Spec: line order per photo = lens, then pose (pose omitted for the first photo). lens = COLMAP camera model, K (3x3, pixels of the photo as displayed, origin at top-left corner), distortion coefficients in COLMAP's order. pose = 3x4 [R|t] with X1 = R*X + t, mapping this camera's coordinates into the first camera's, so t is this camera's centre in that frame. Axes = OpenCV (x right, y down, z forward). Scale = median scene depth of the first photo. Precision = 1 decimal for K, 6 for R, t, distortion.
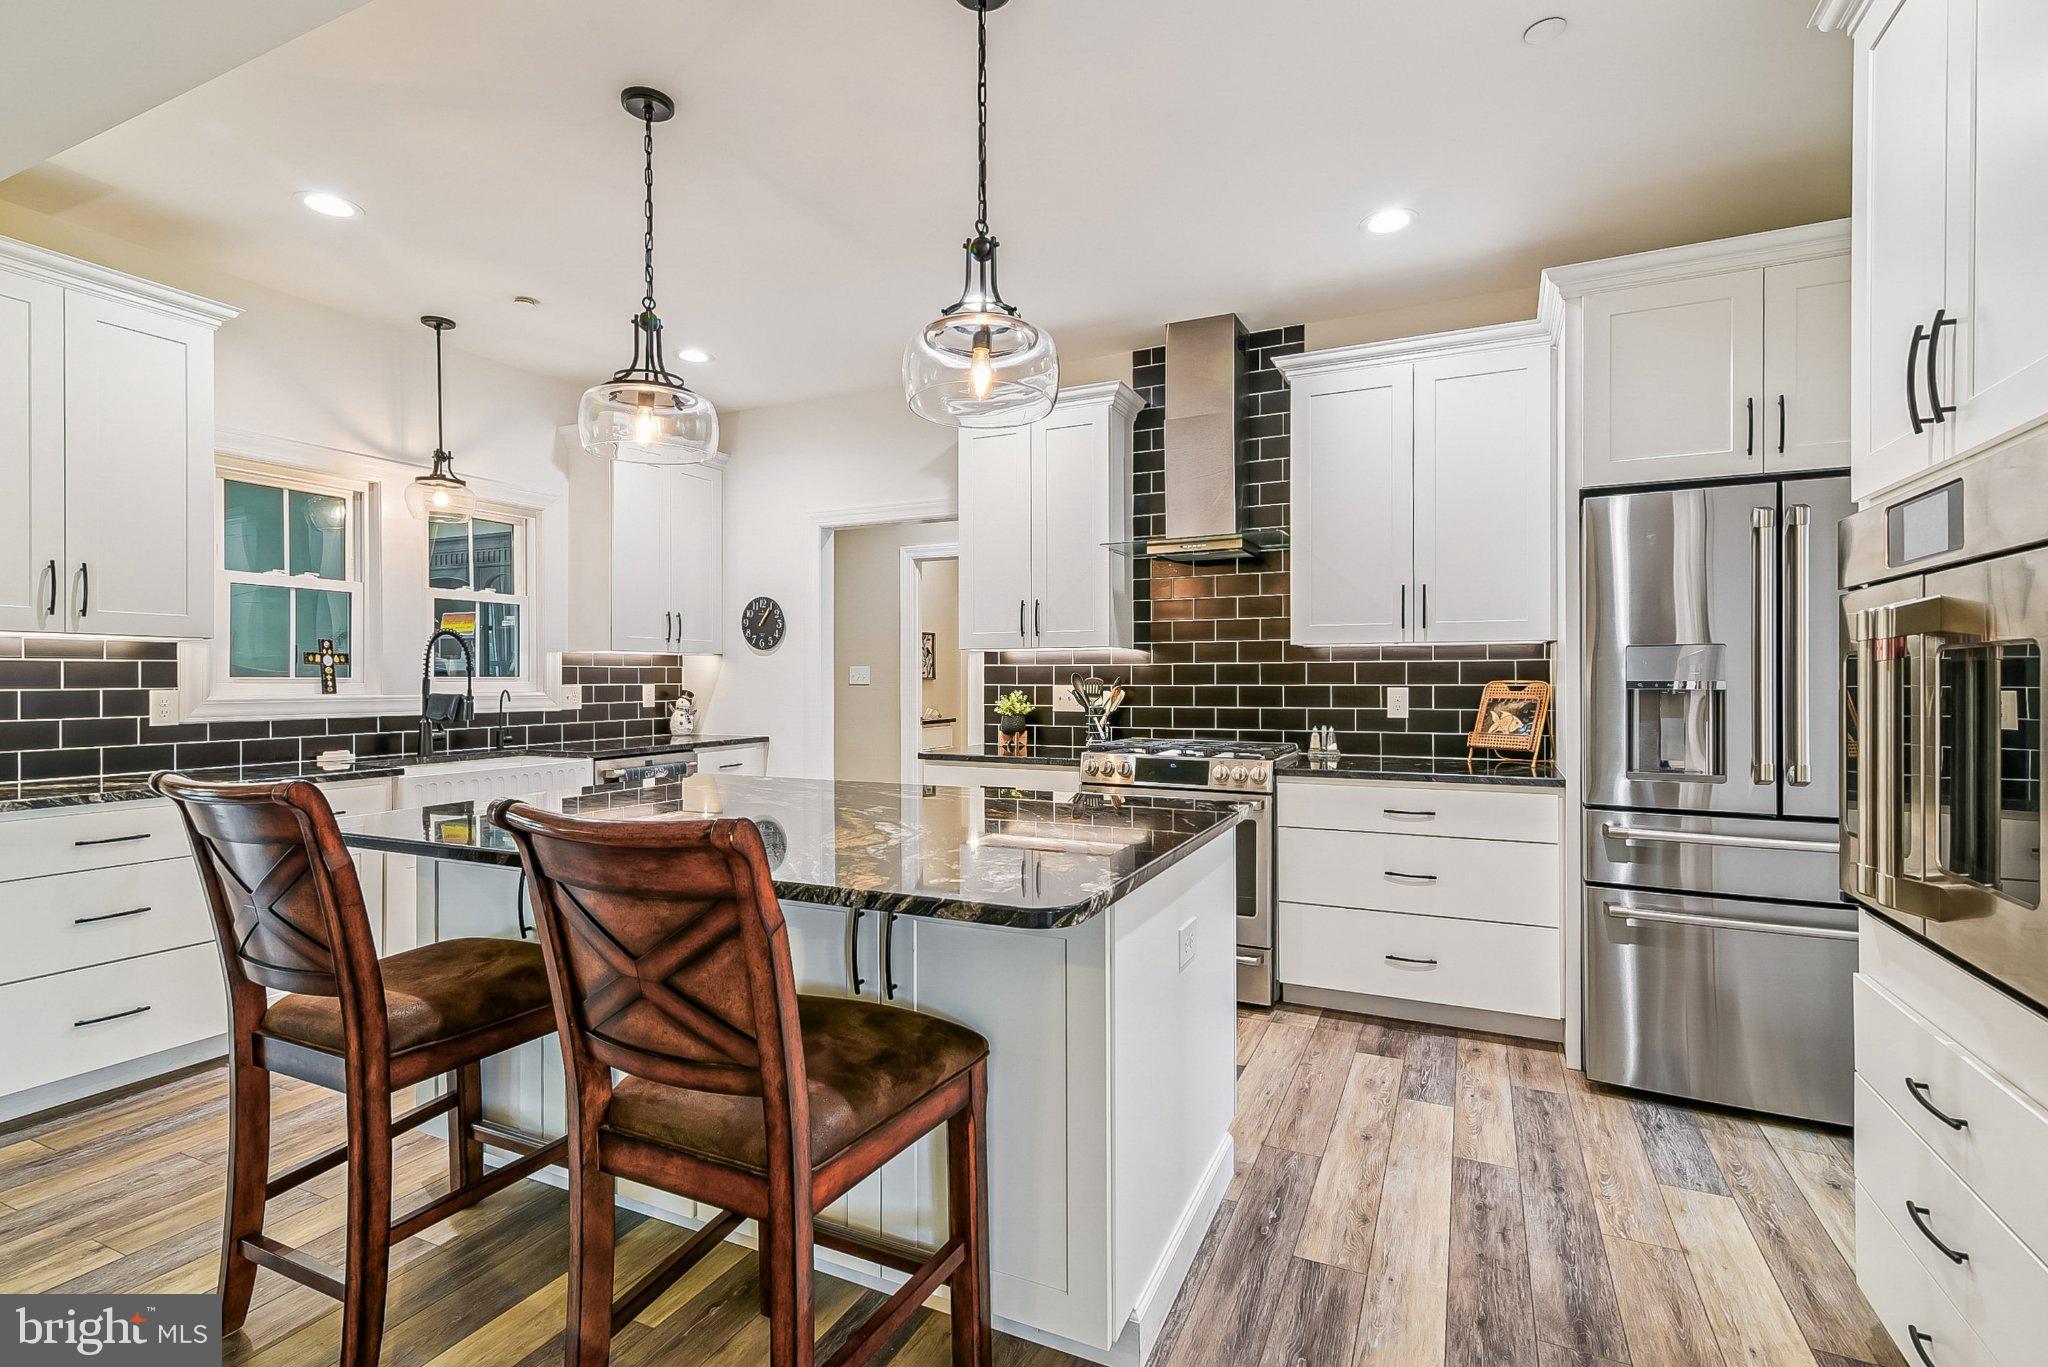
lens RADIAL K [[959.2, 0, 1028.0], [0, 959.2, 682.8], [0, 0, 1]] dist [0.014431, -0.004388]
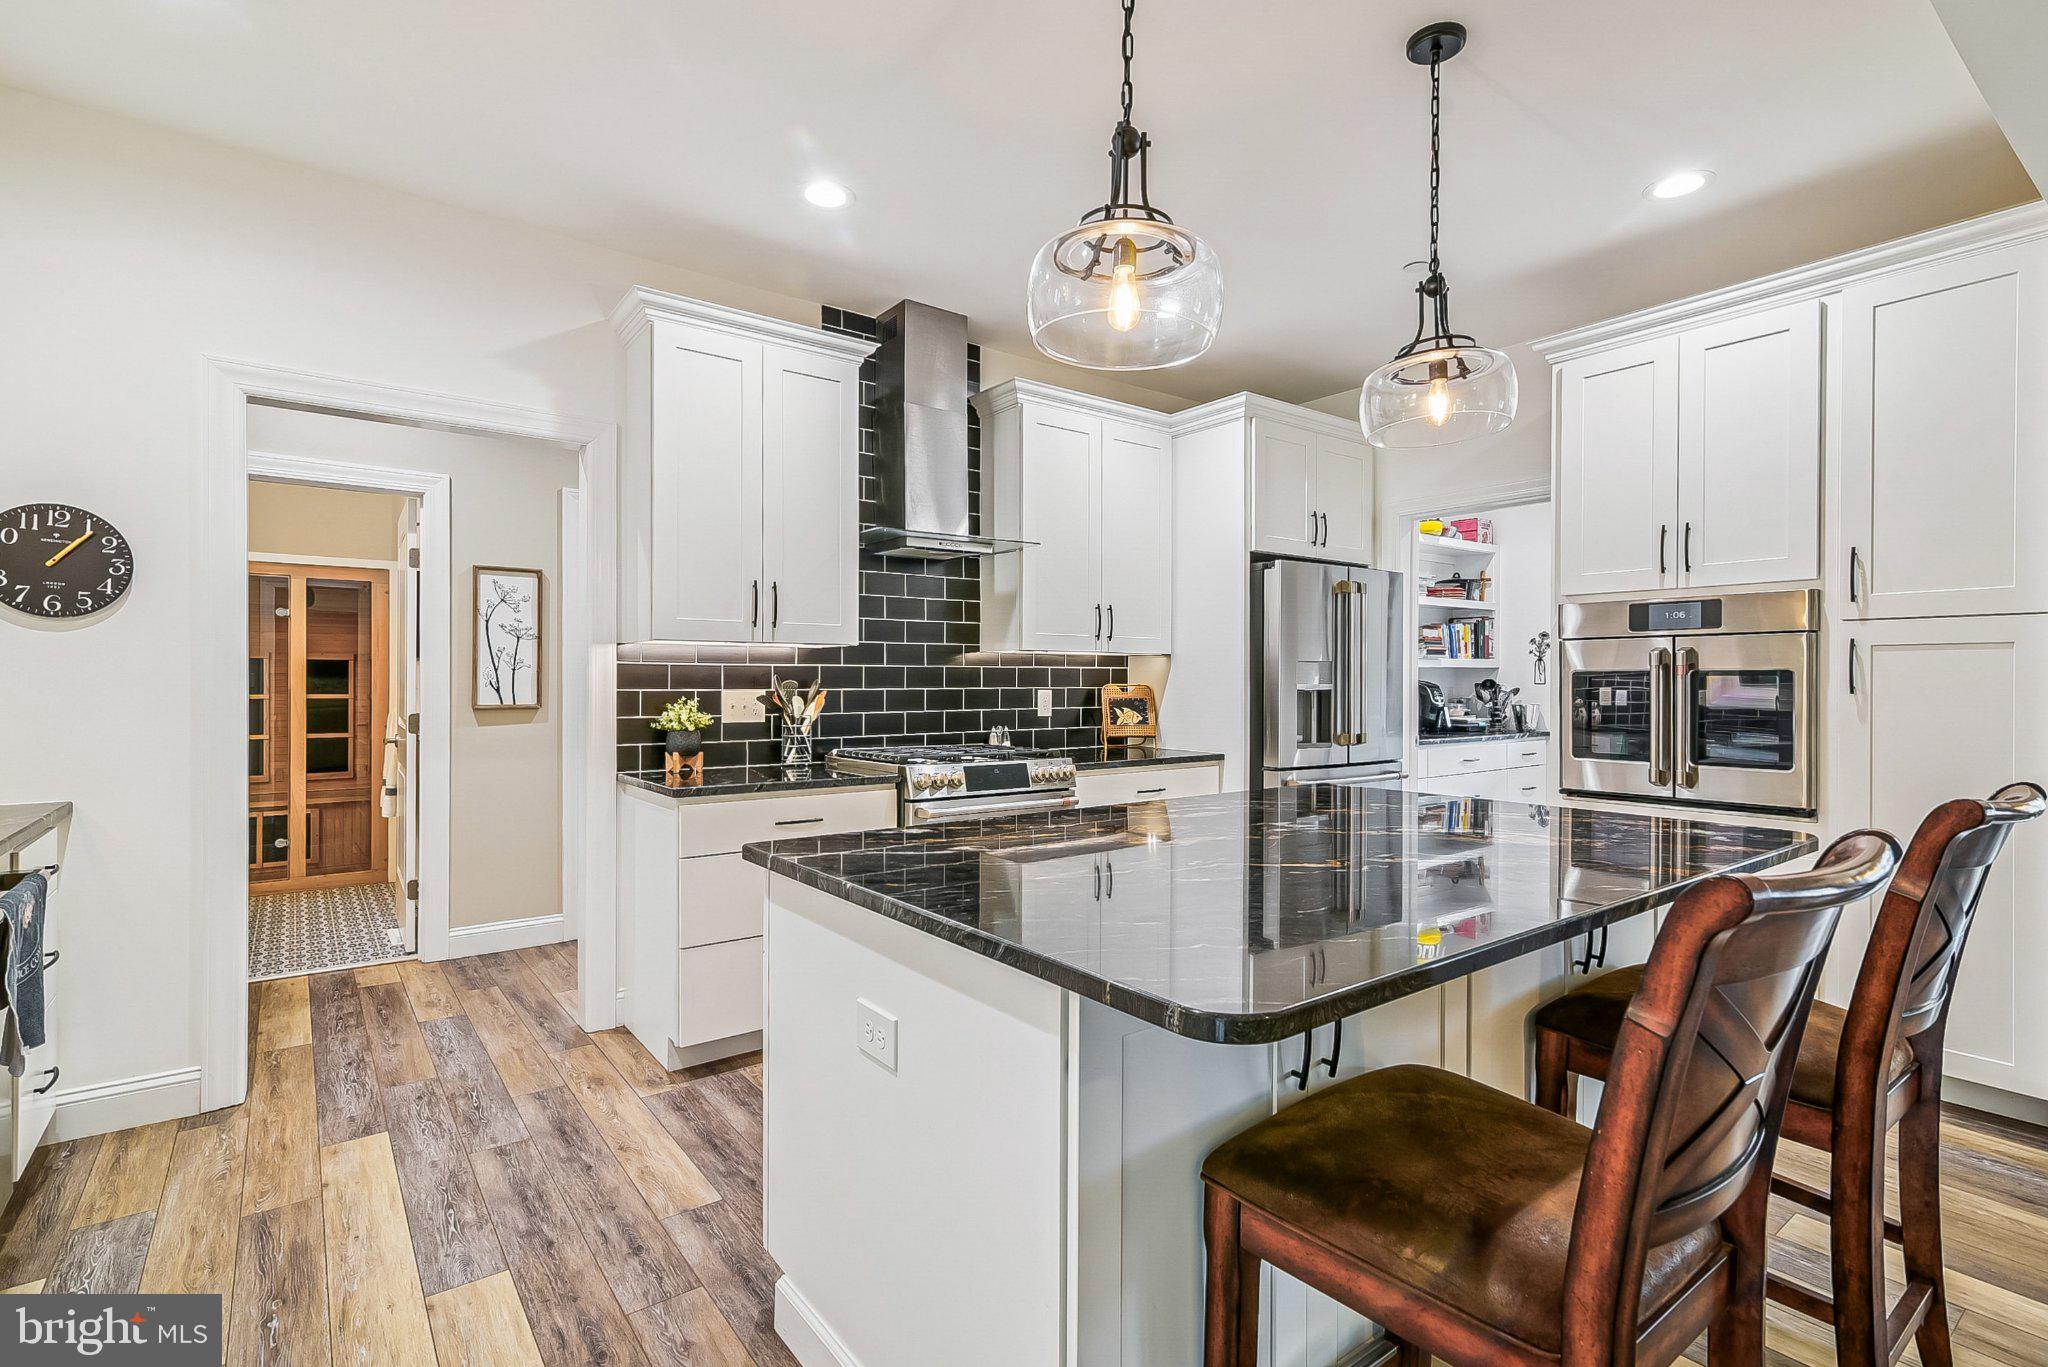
lens RADIAL K [[959.2, 0, 1037.4], [0, 959.2, 681.1], [0, 0, 1]] dist [0.014431, -0.004388]
pose [[0.451343, 0.003469, 0.892344, -0.617968], [0.002762, 0.999982, -0.005285, 0.000353], [-0.892346, 0.004850, 0.451326, 0.464465]]
